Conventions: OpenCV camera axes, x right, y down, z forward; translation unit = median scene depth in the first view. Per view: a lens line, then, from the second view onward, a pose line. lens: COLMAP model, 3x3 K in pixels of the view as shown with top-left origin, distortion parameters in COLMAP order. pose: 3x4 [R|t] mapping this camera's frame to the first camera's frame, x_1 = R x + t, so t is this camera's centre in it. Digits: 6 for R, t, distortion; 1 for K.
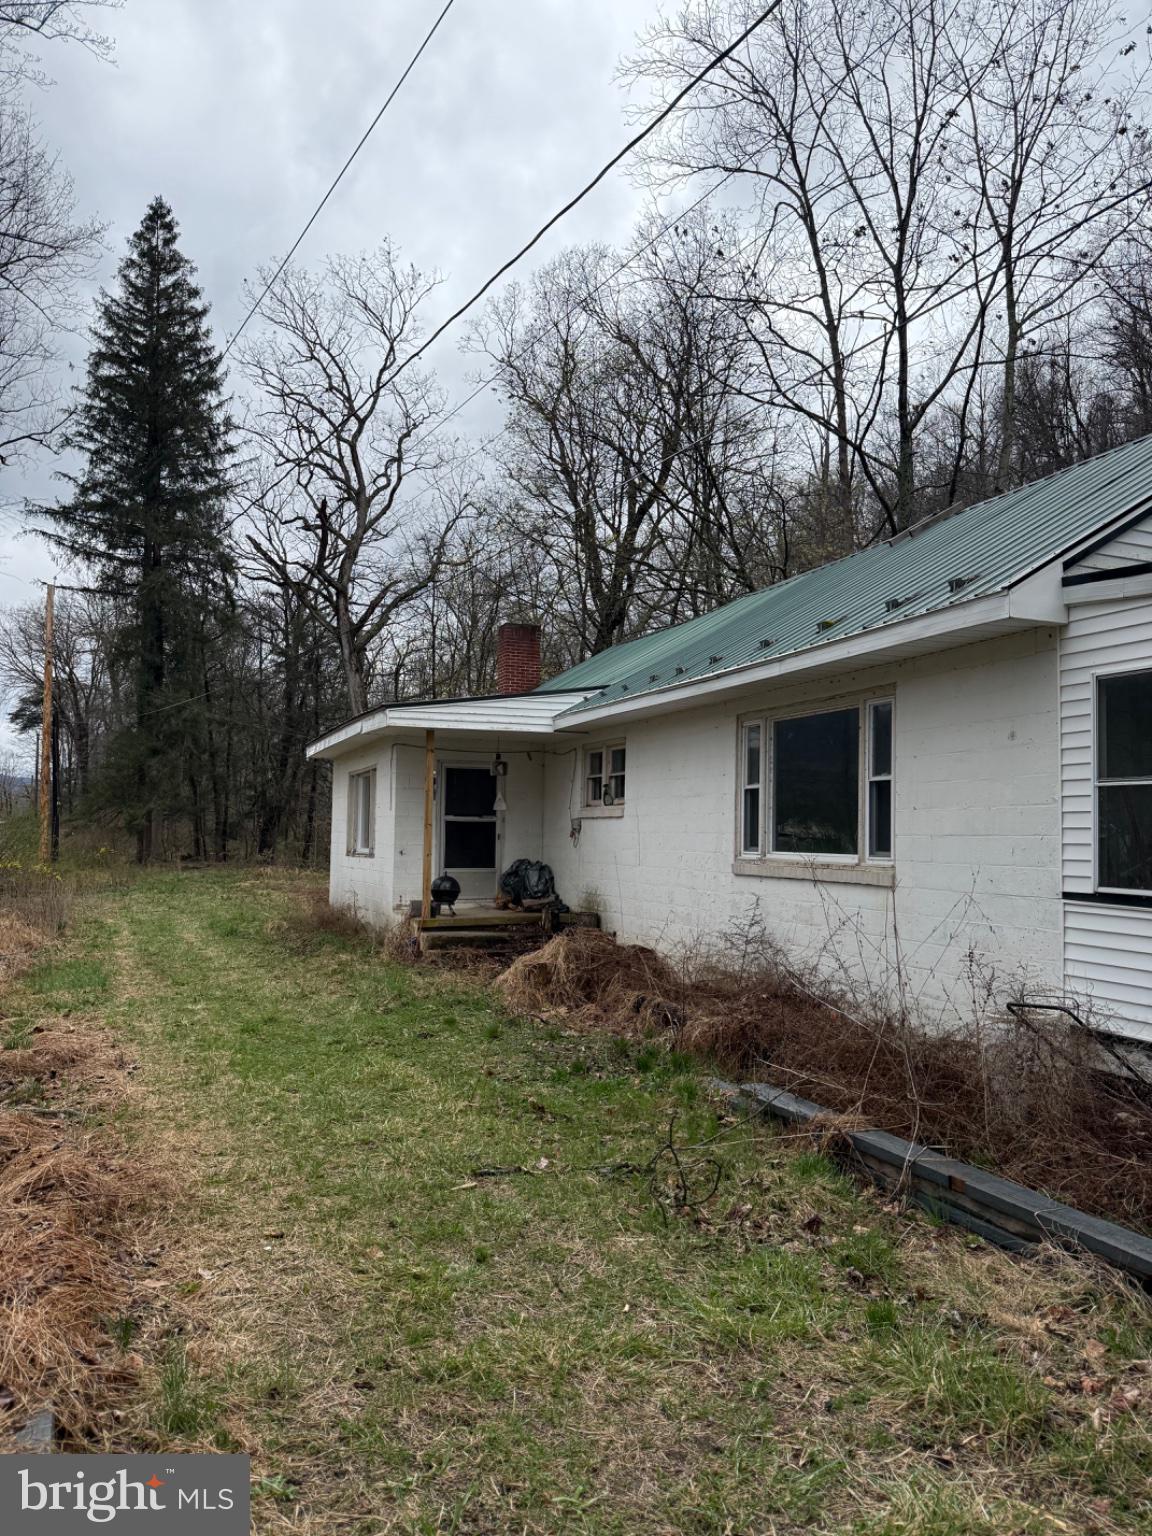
lens RADIAL K [[1119.8, 0, 576.0], [0, 1119.8, 768.0], [0, 0, 1]] dist [0.074387, -0.004186]
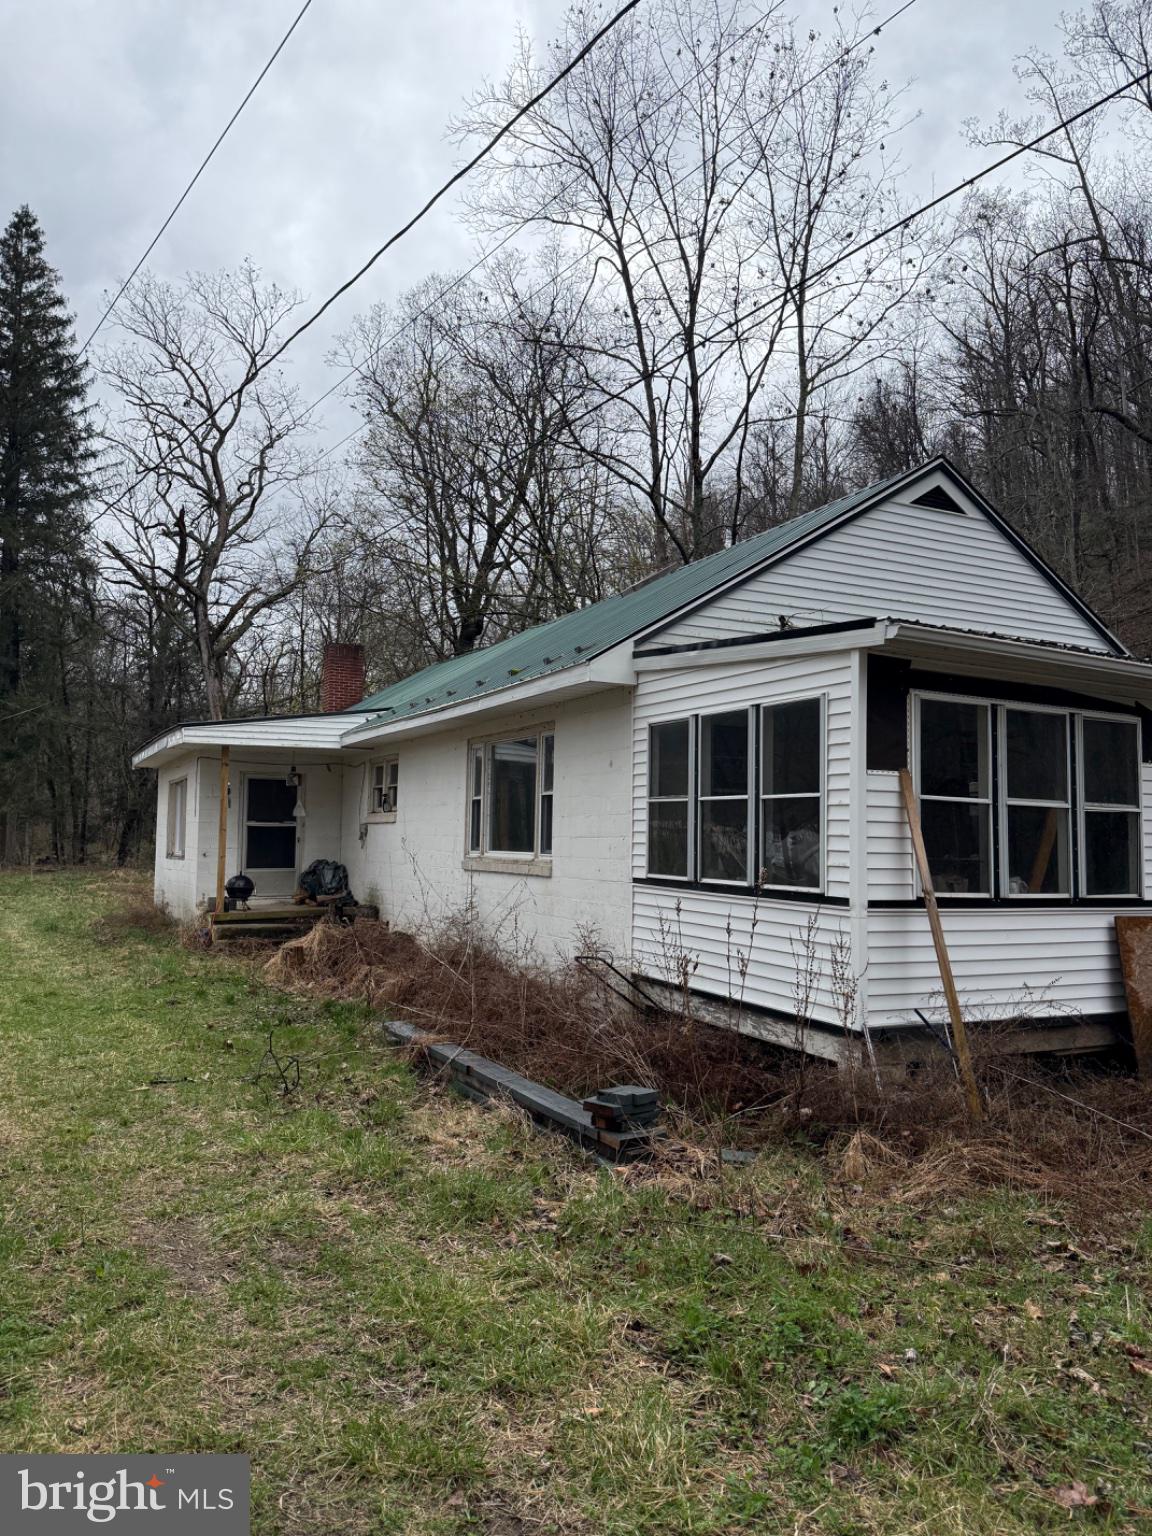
lens RADIAL K [[1139.6, 0, 579.0], [0, 1139.6, 743.5], [0, 0, 1]] dist [0.079615, -0.083432]
pose [[0.995965, 0.002109, 0.089723, 0.039705], [-0.000301, 0.999797, -0.020162, -0.004559], [-0.089747, 0.020054, 0.995763, -0.063586]]
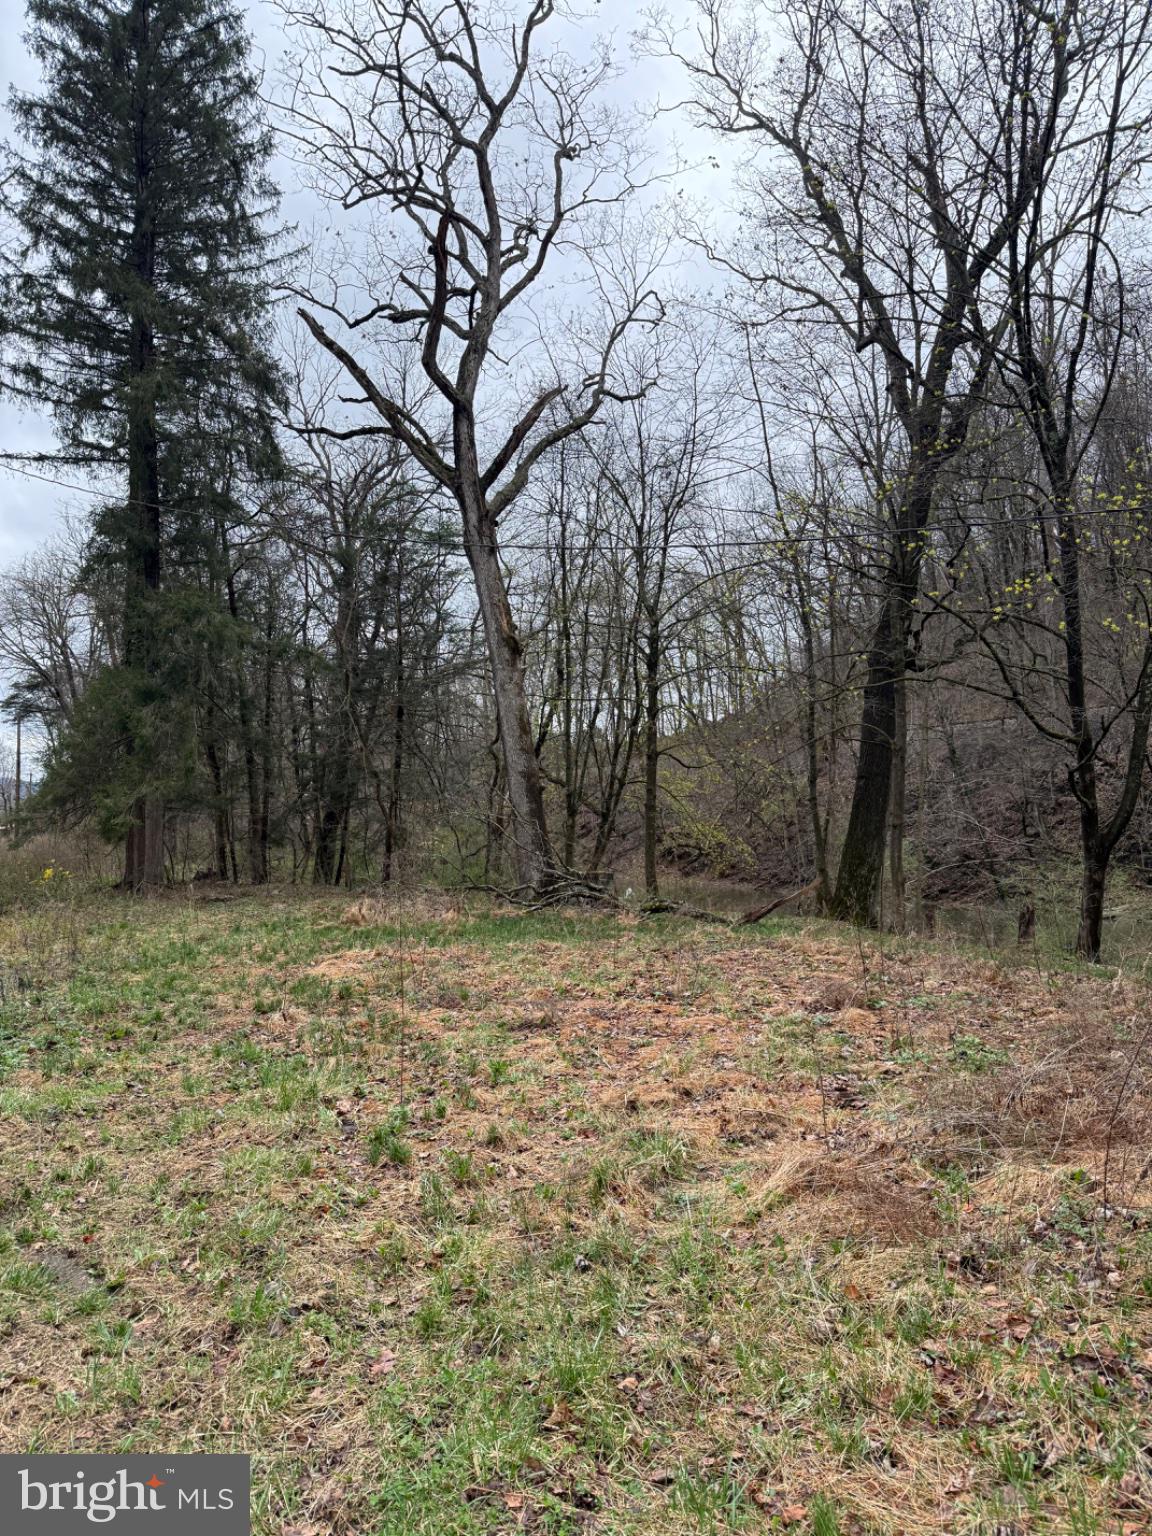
lens RADIAL K [[1139.6, 0, 579.0], [0, 1139.6, 743.5], [0, 0, 1]] dist [0.079615, -0.083432]
pose [[0.999660, -0.020006, -0.016694, -0.149462], [0.019720, 0.999659, -0.017122, 0.024353], [0.017030, 0.016787, 0.999714, 0.436189]]
